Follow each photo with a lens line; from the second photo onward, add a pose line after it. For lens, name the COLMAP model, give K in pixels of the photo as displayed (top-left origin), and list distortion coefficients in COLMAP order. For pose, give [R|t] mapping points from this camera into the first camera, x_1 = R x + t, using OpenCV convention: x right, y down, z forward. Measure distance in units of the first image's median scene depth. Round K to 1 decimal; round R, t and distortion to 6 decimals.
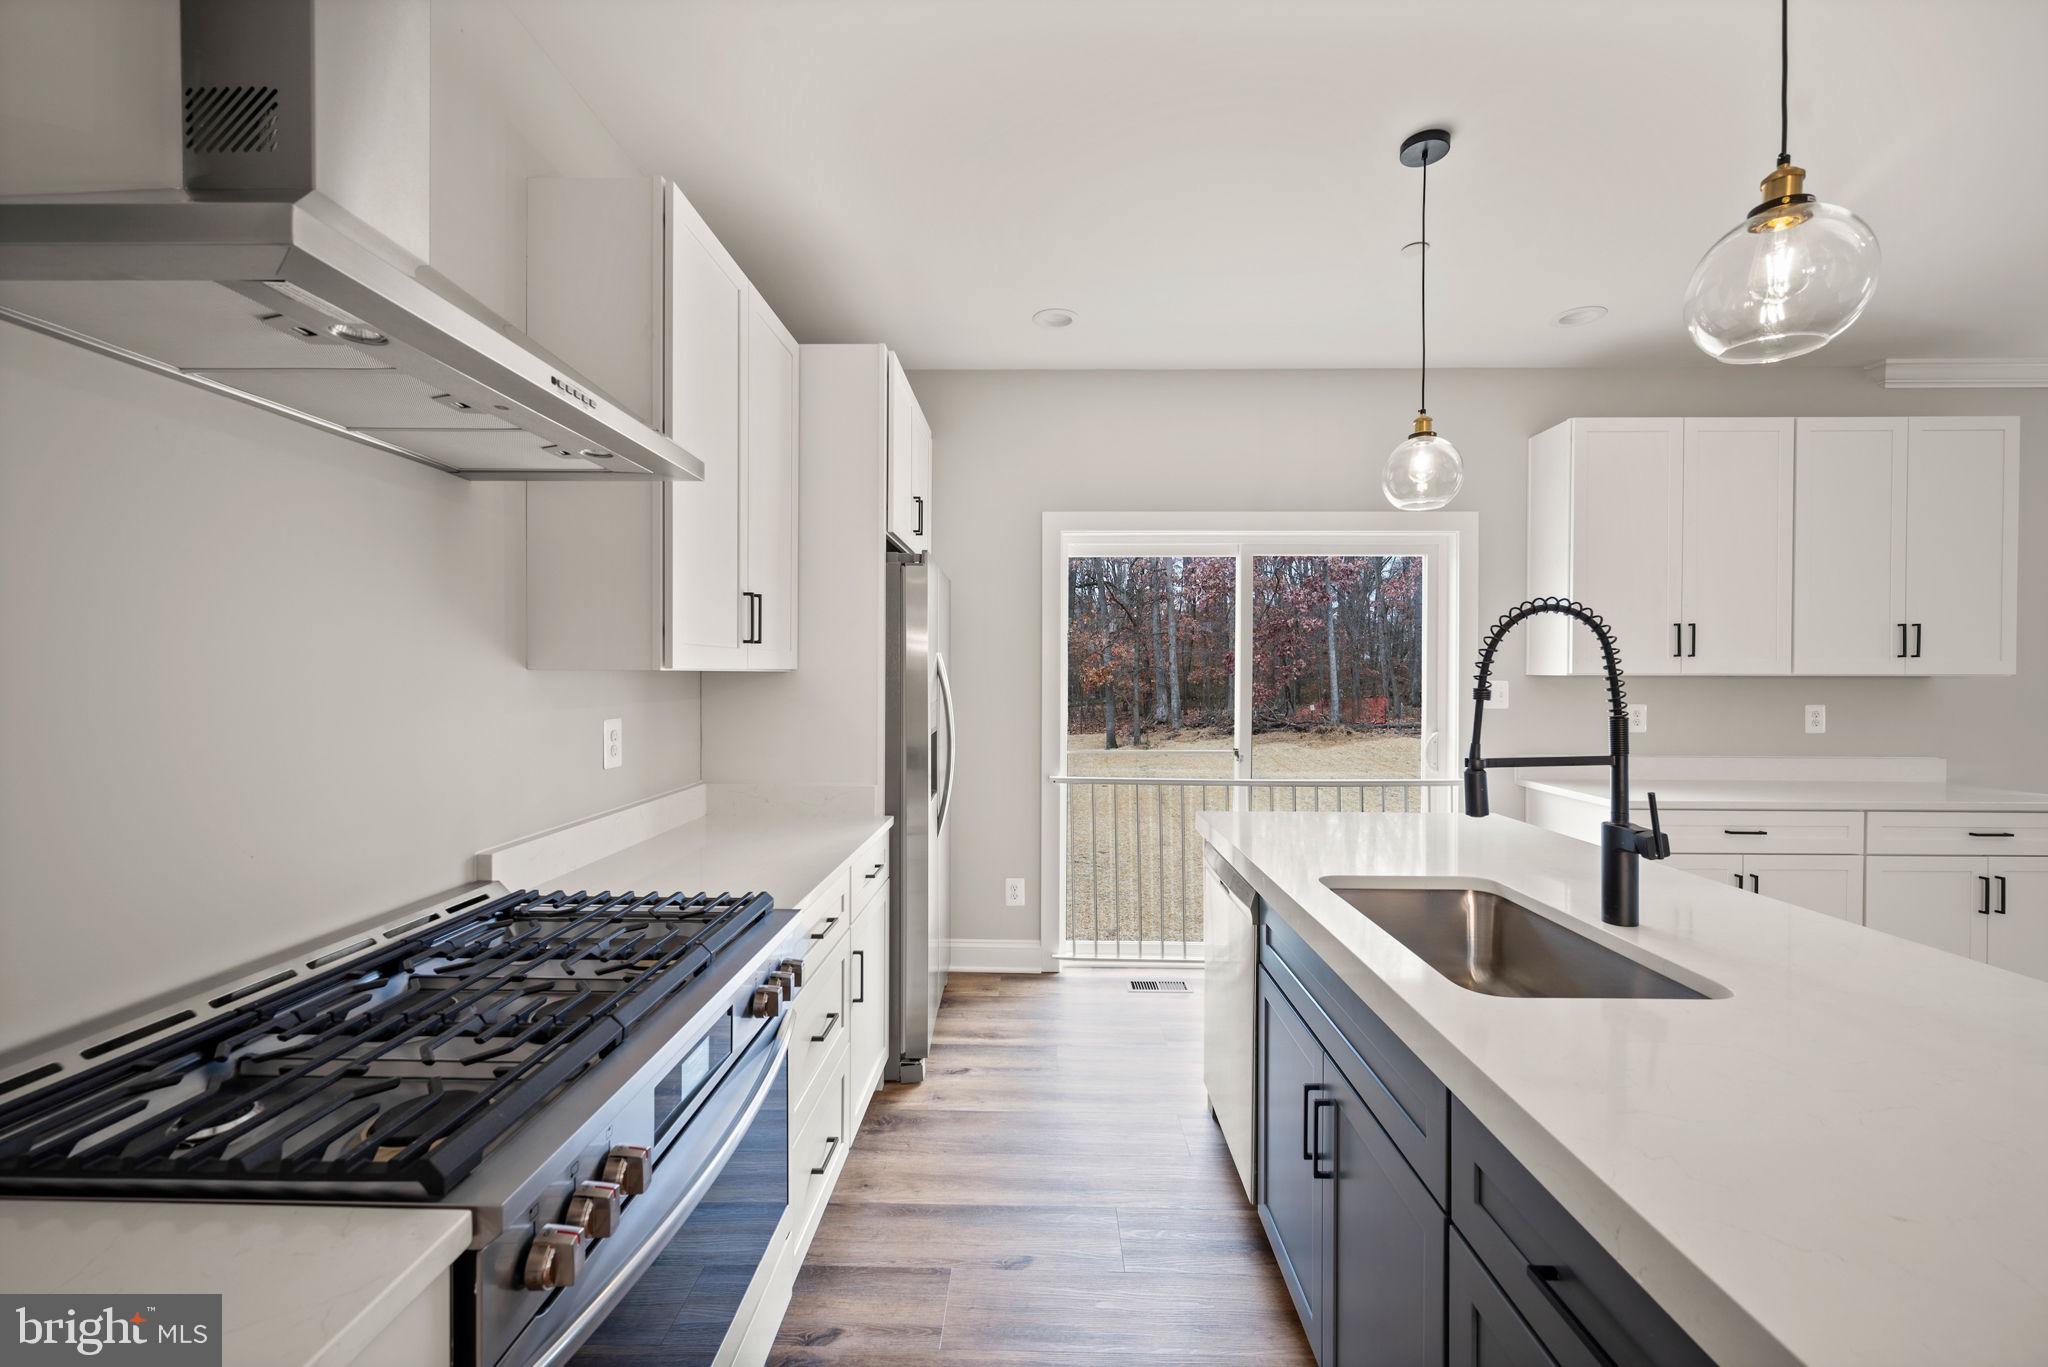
lens RADIAL K [[821.0, 0, 1020.7], [0, 821.0, 682.4], [0, 0, 1]] dist [0.000131, -0.000656]
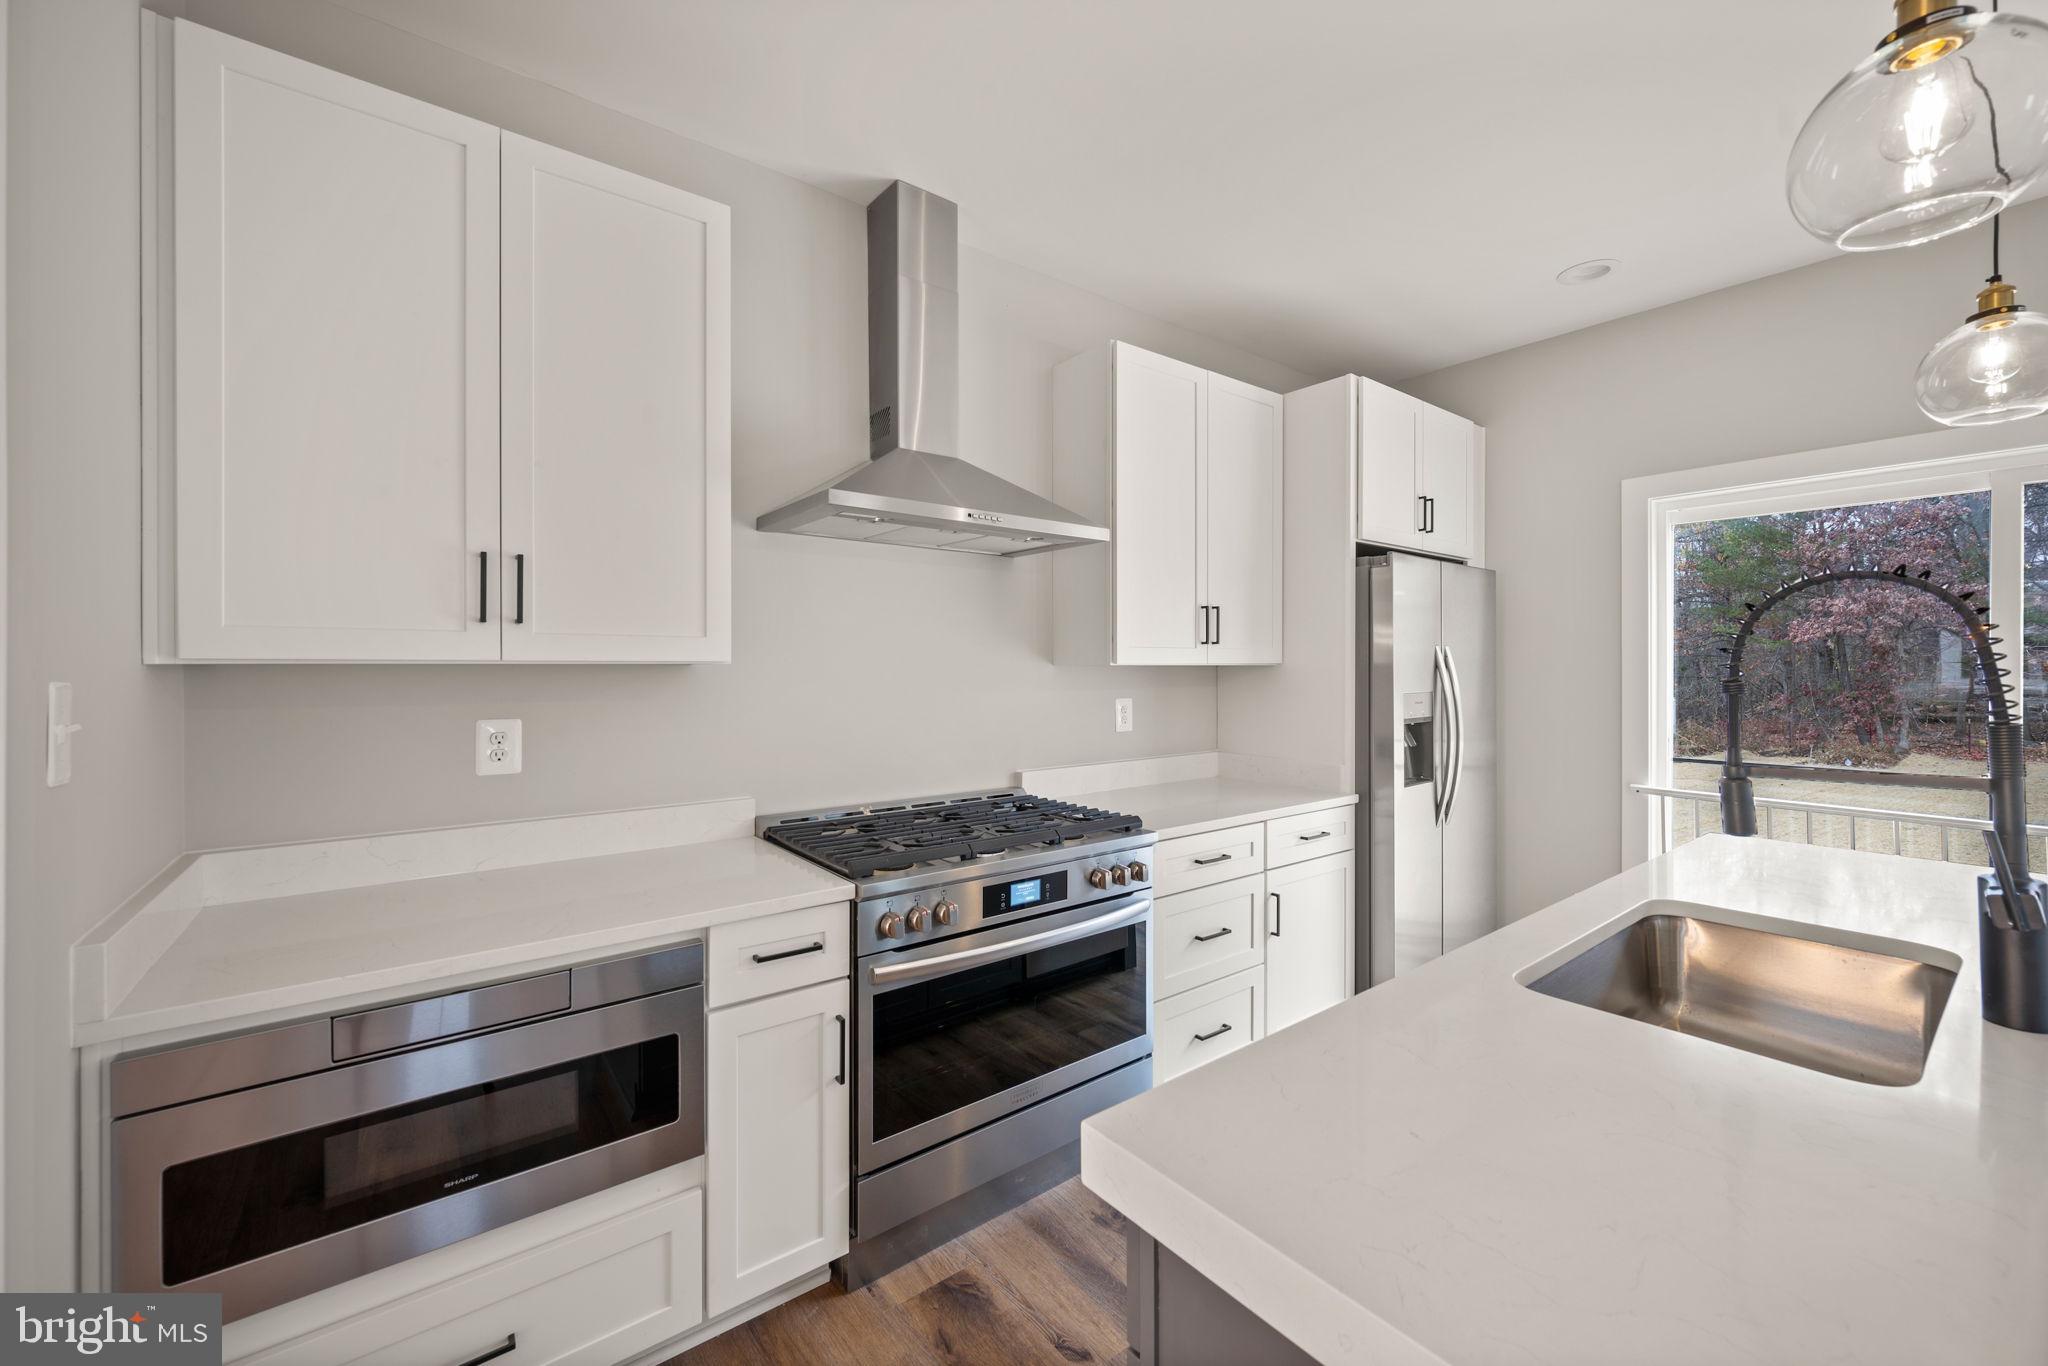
lens RADIAL K [[806.3, 0, 1026.4], [0, 806.3, 669.9], [0, 0, 1]] dist [0.000989, 0.000156]
pose [[0.631347, -0.001408, -0.775499, 0.451262], [-0.005839, 0.999961, -0.006569, 0.003833], [0.775479, 0.008675, 0.631314, -0.041371]]
